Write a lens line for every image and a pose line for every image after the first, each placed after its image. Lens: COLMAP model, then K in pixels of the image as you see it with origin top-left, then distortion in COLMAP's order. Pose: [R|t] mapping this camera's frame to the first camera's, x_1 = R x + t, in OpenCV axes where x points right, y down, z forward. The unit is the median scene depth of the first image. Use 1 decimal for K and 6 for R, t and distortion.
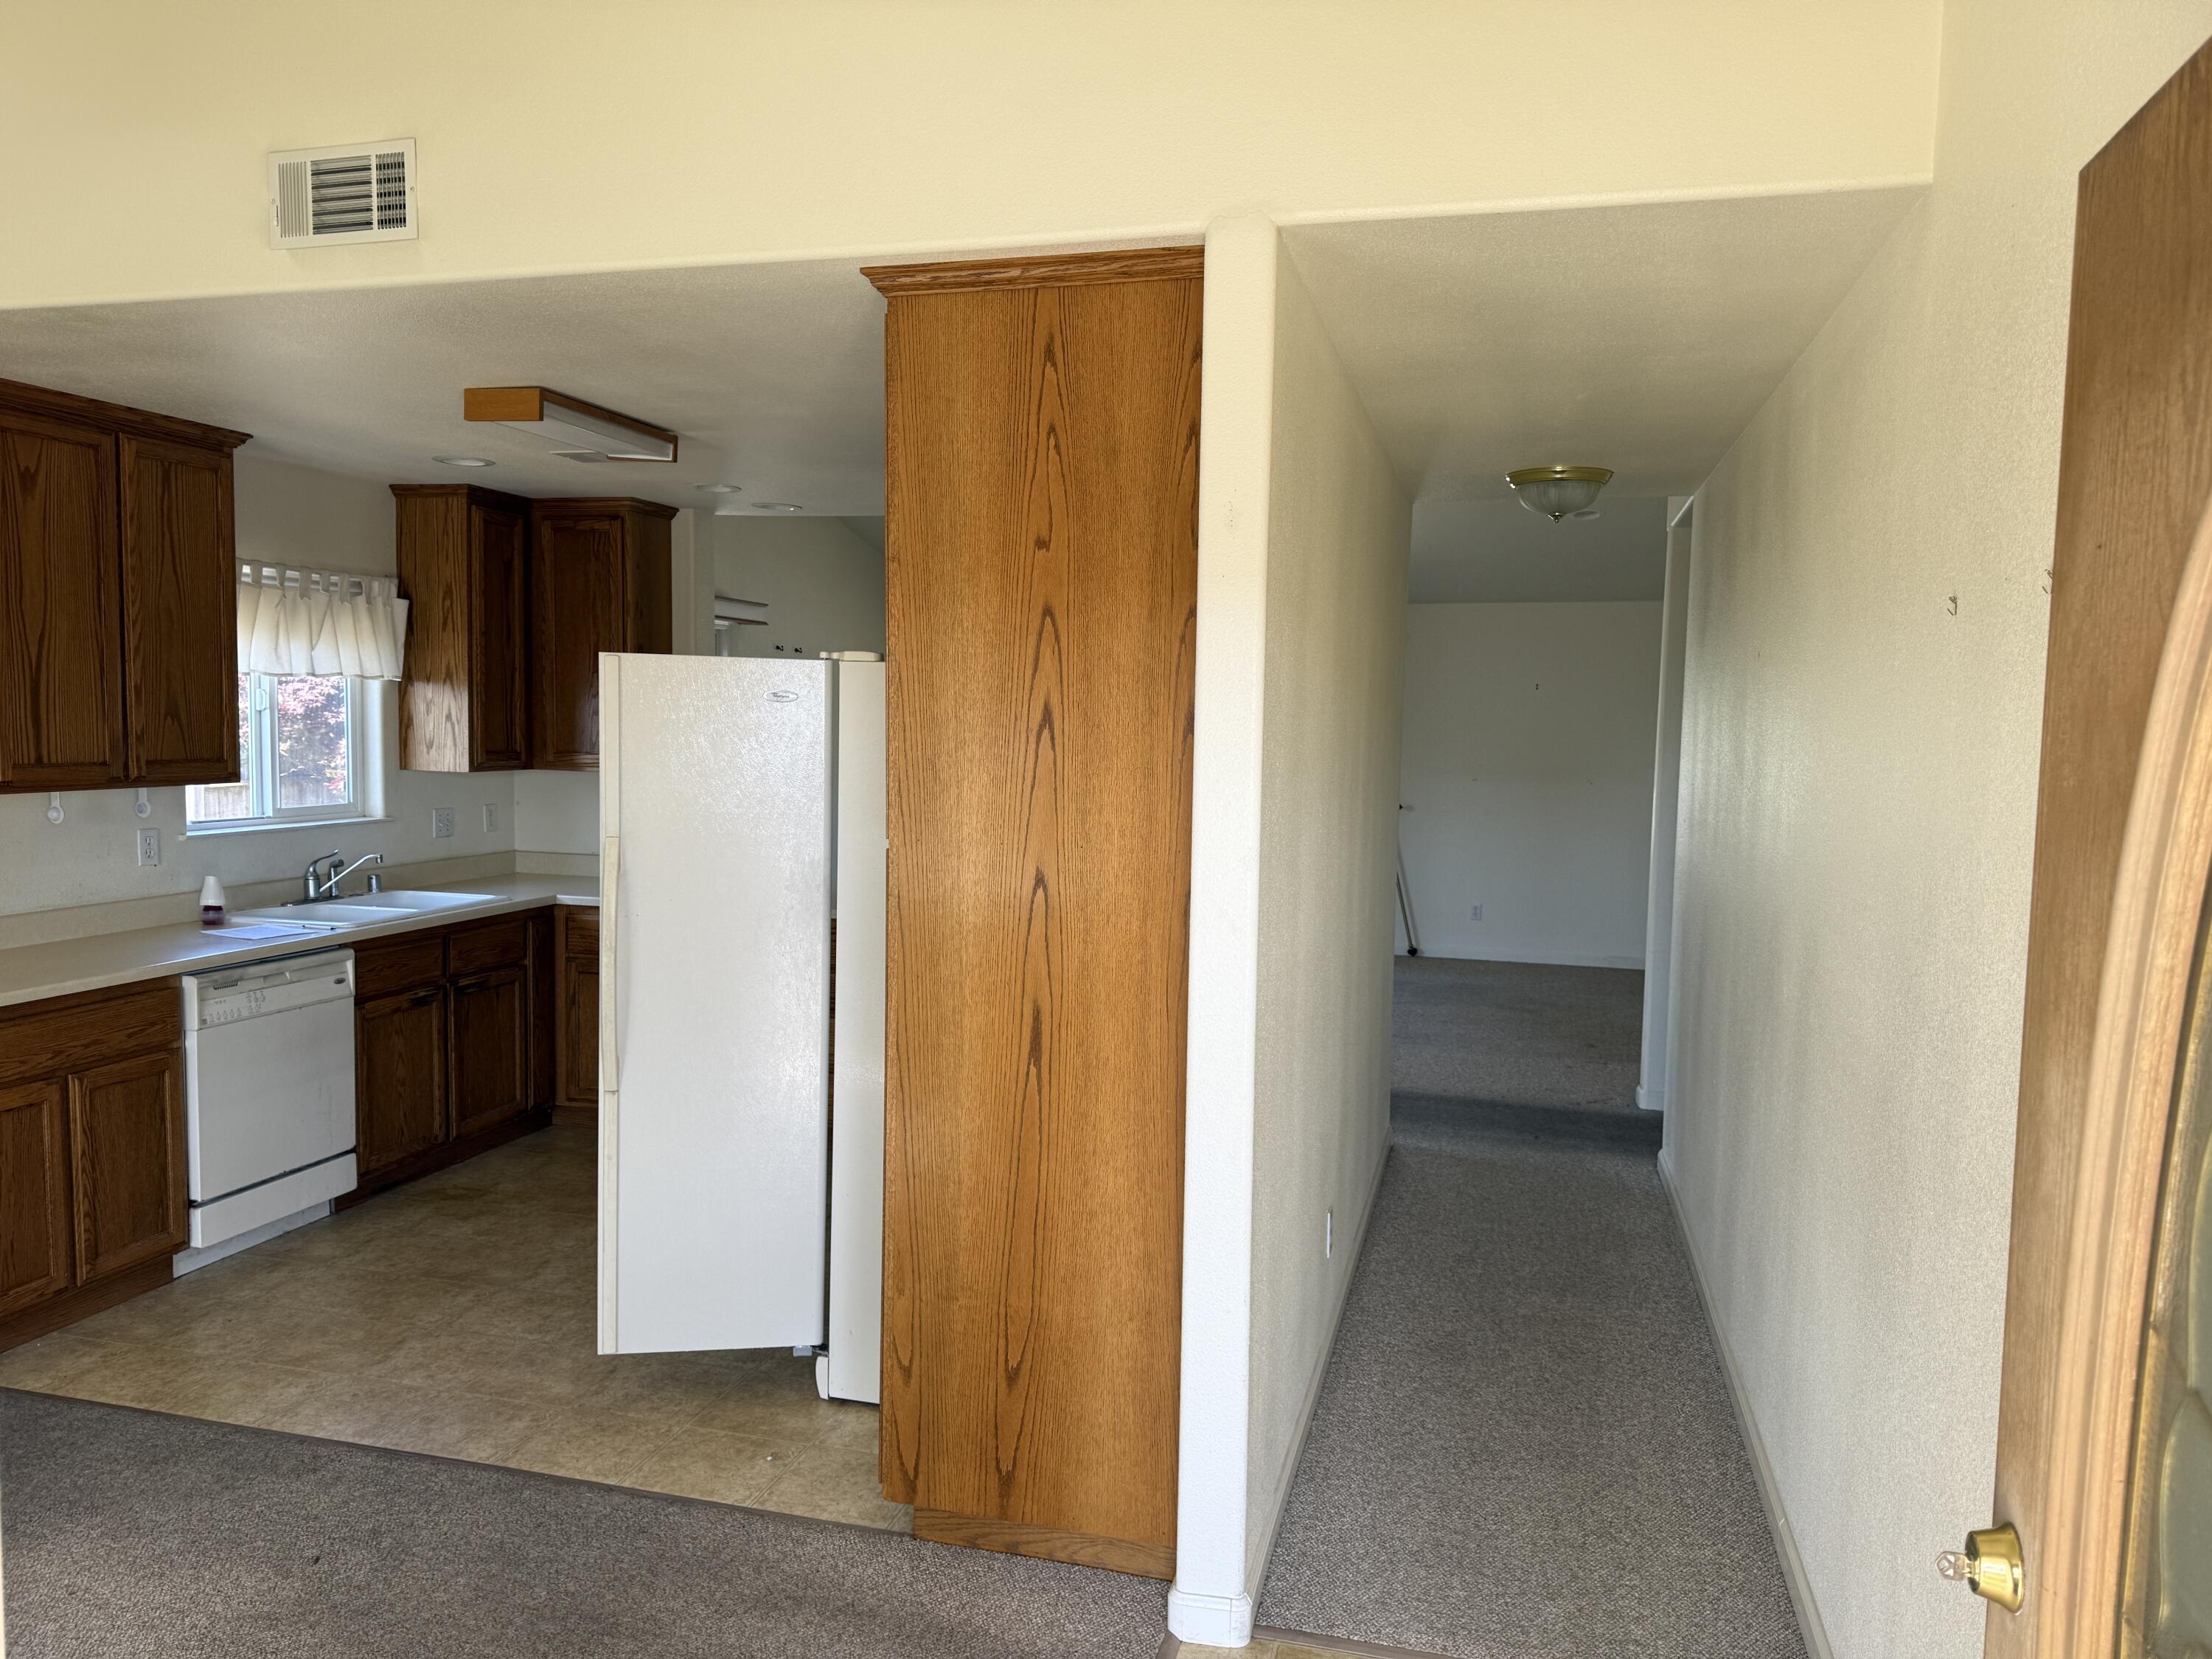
lens RADIAL K [[1552.4, 0, 1097.9], [0, 1552.4, 829.4], [0, 0, 1]] dist [0.078016, -0.080043]
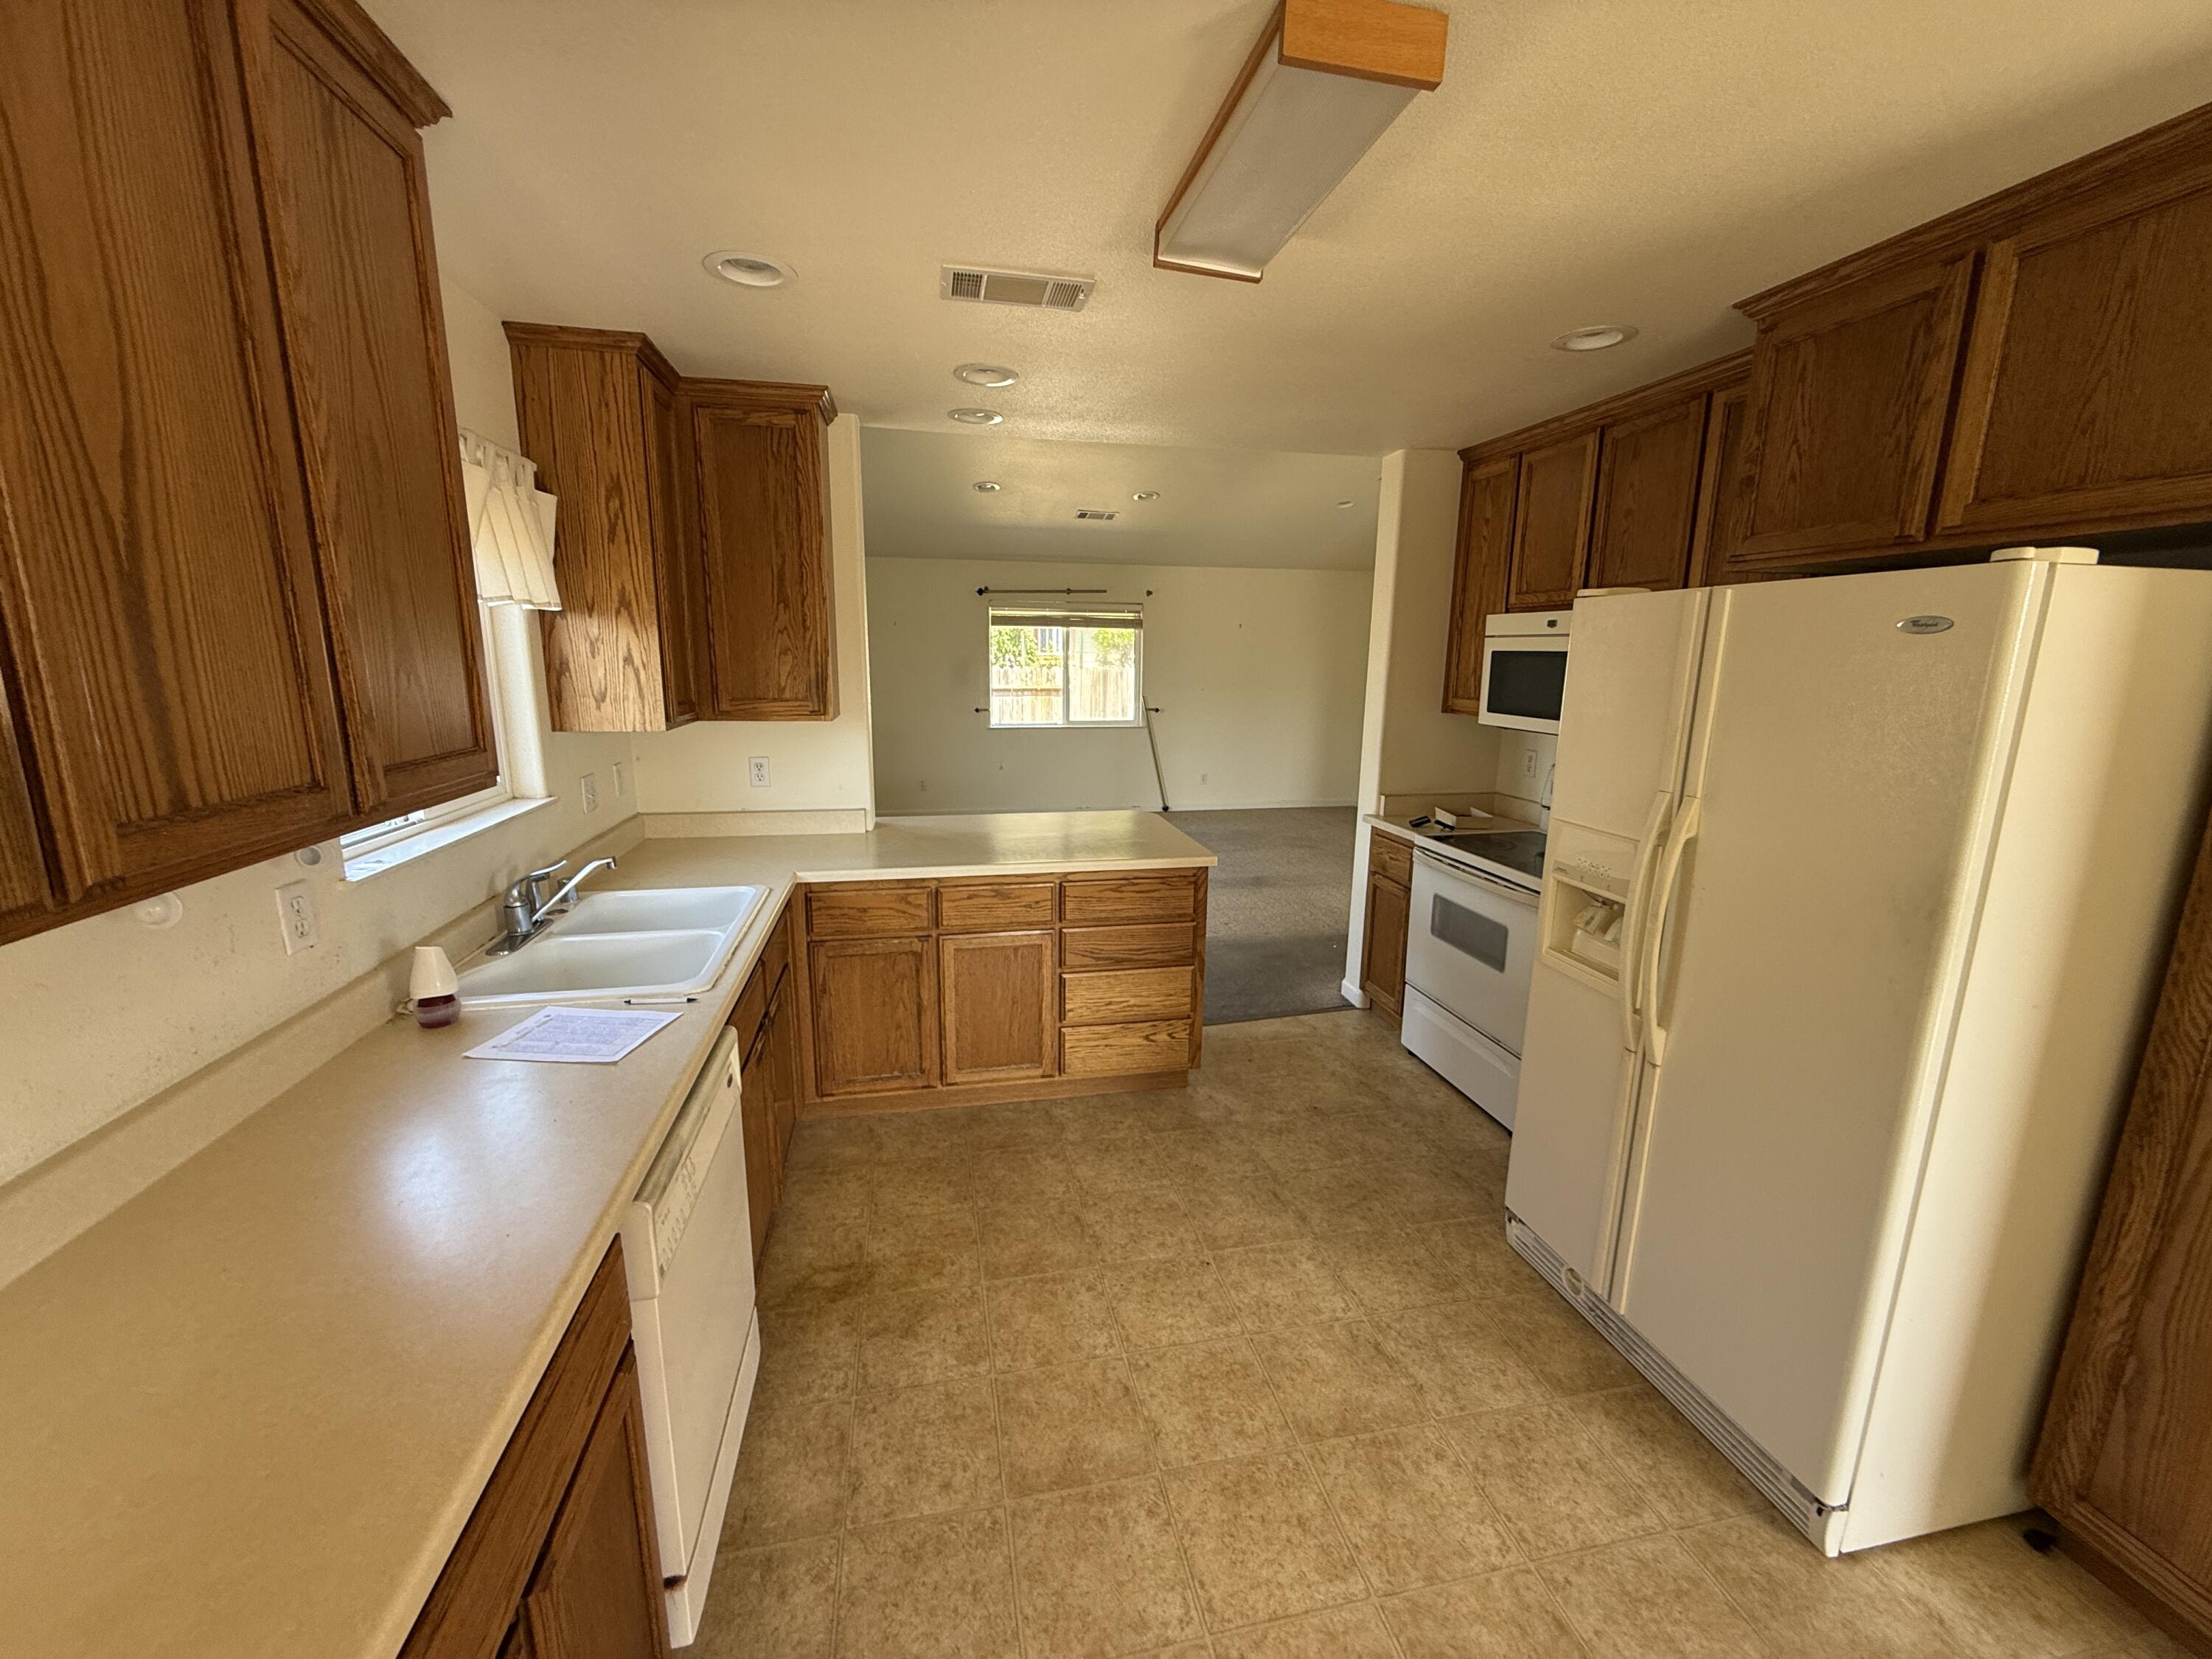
lens RADIAL K [[868.3, 0, 1096.5], [0, 868.3, 822.1], [0, 0, 1]] dist [-0.000787, -0.000278]
pose [[0.890251, -0.099418, 0.444488, -0.538417], [0.042537, 0.989770, 0.136184, -0.054887], [-0.453480, -0.102331, 0.885373, 0.683739]]
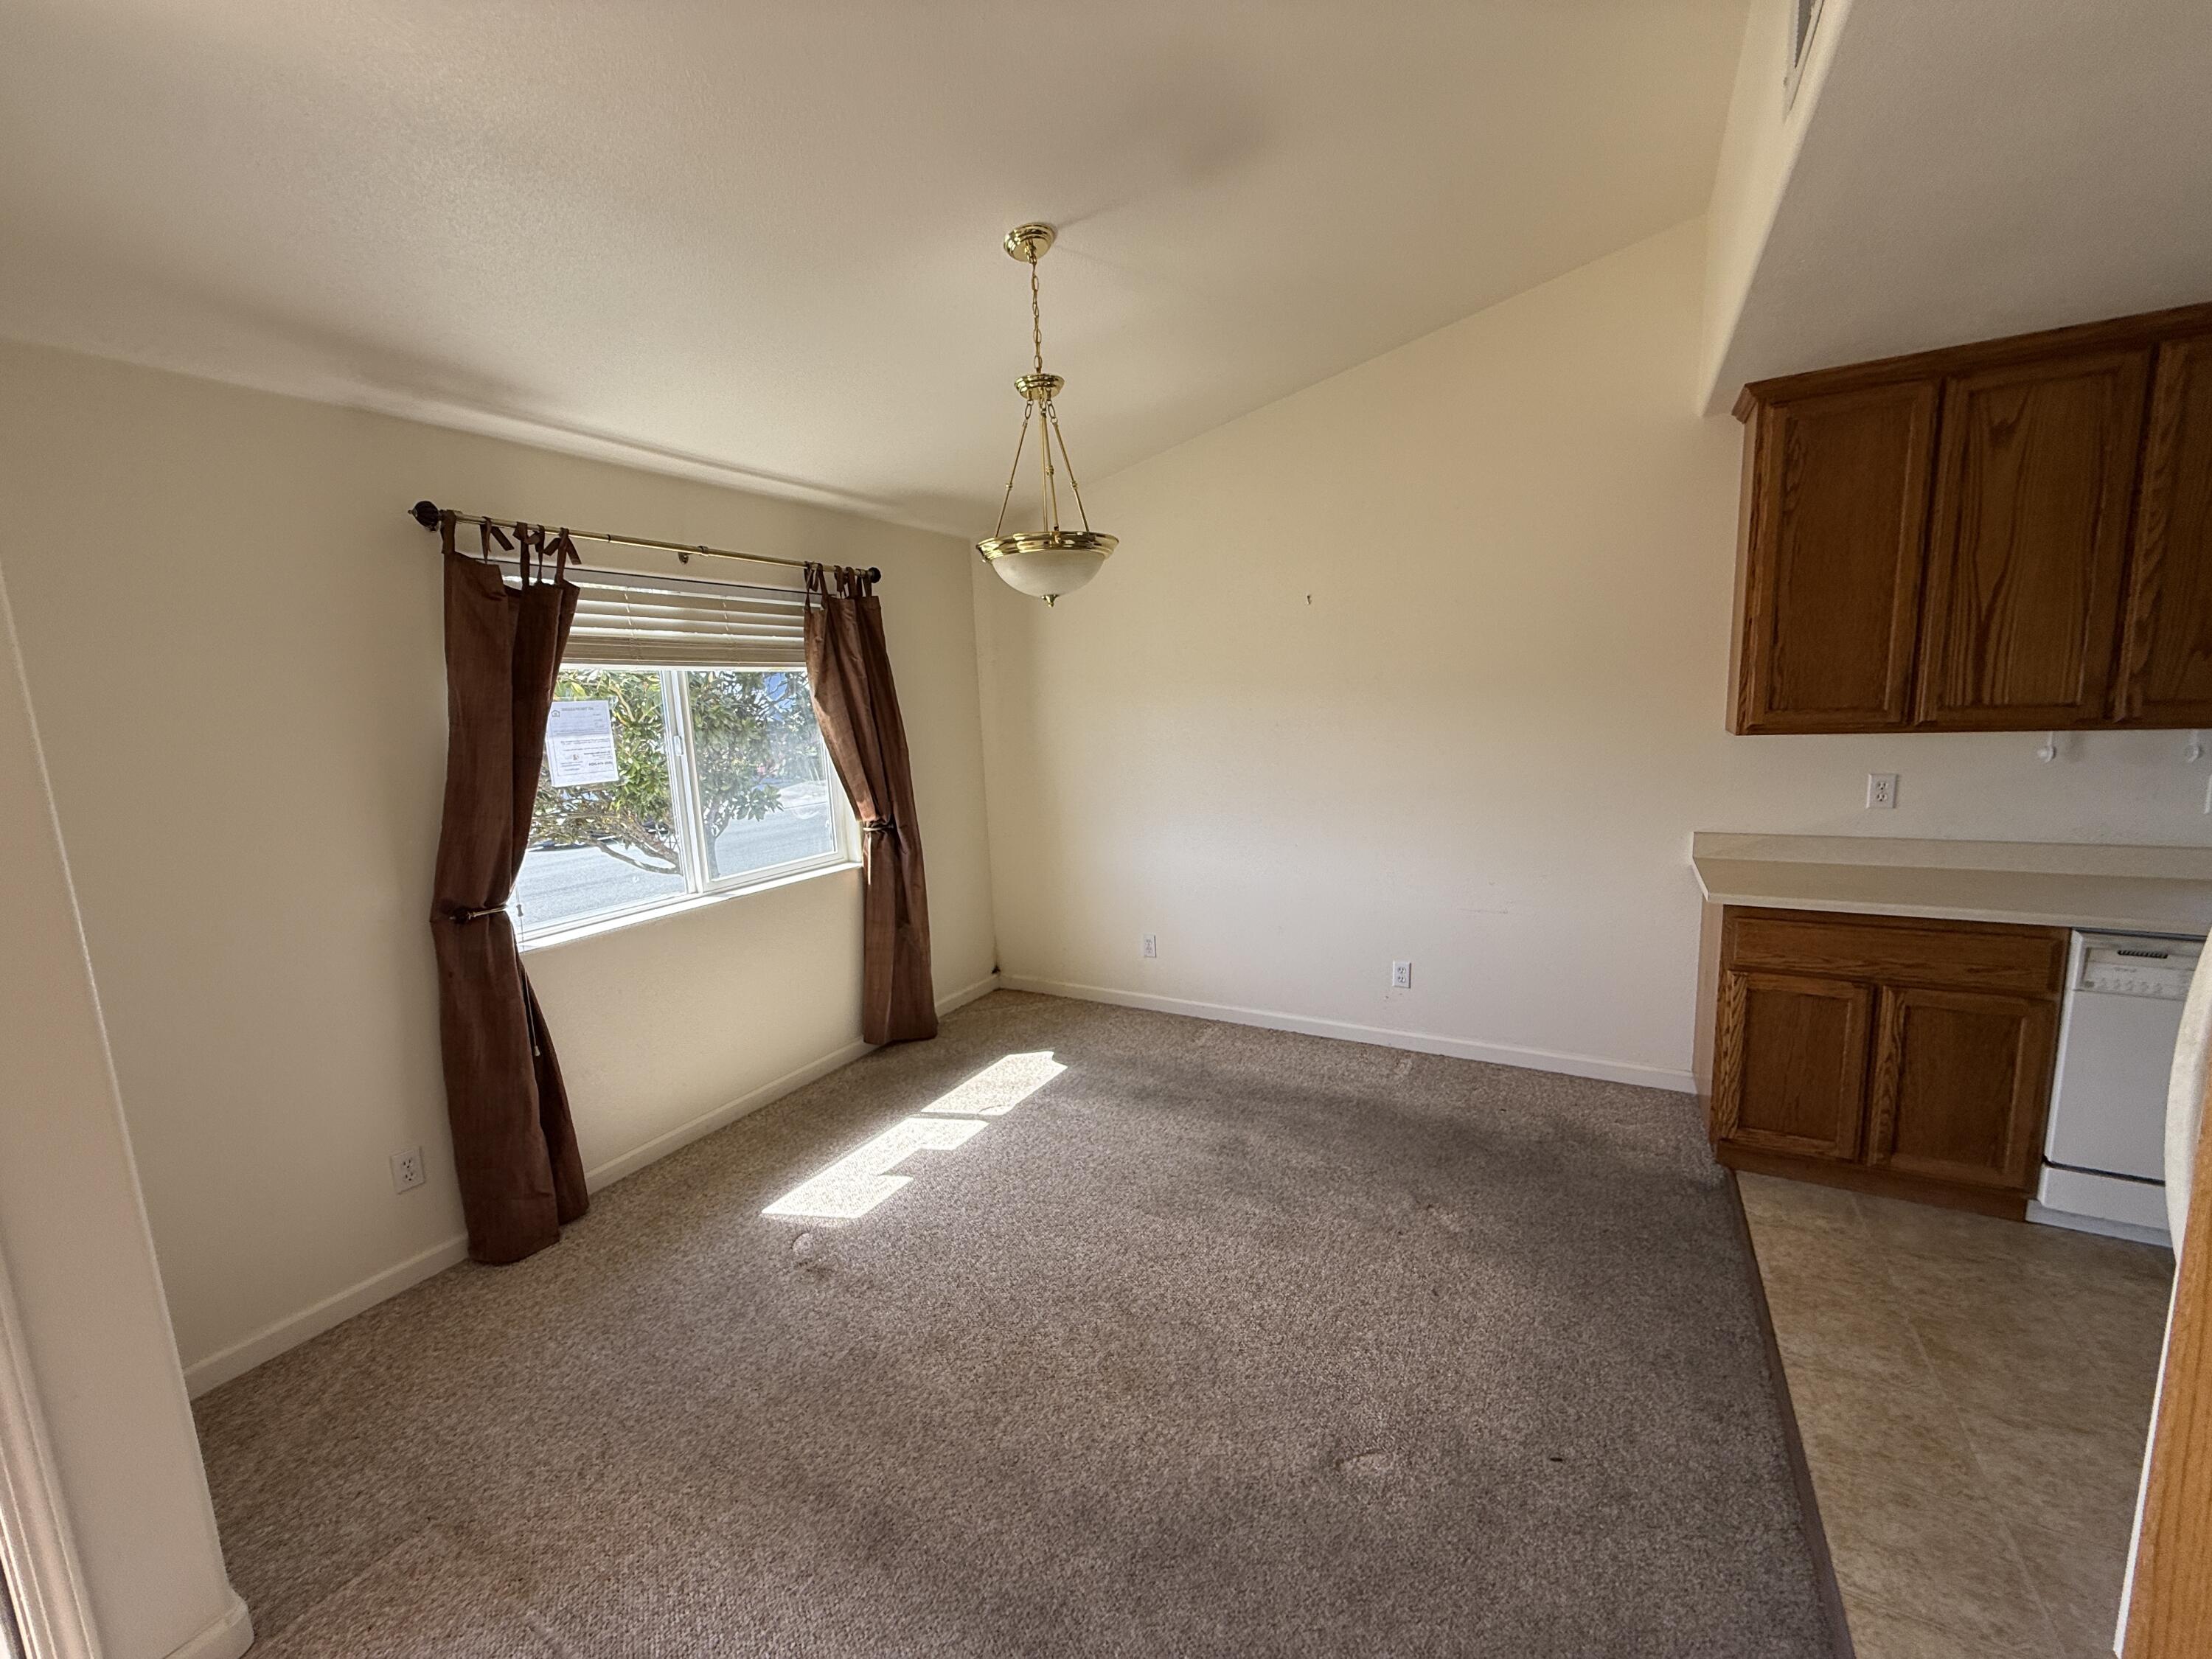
lens RADIAL K [[873.5, 0, 1099.8], [0, 873.5, 831.1], [0, 0, 1]] dist [-0.001840, -0.000559]
pose [[-0.255307, 0.140391, -0.956613, 0.062397], [-0.030026, 0.987773, 0.152977, -0.028311], [0.966394, 0.067780, -0.247970, 0.542590]]
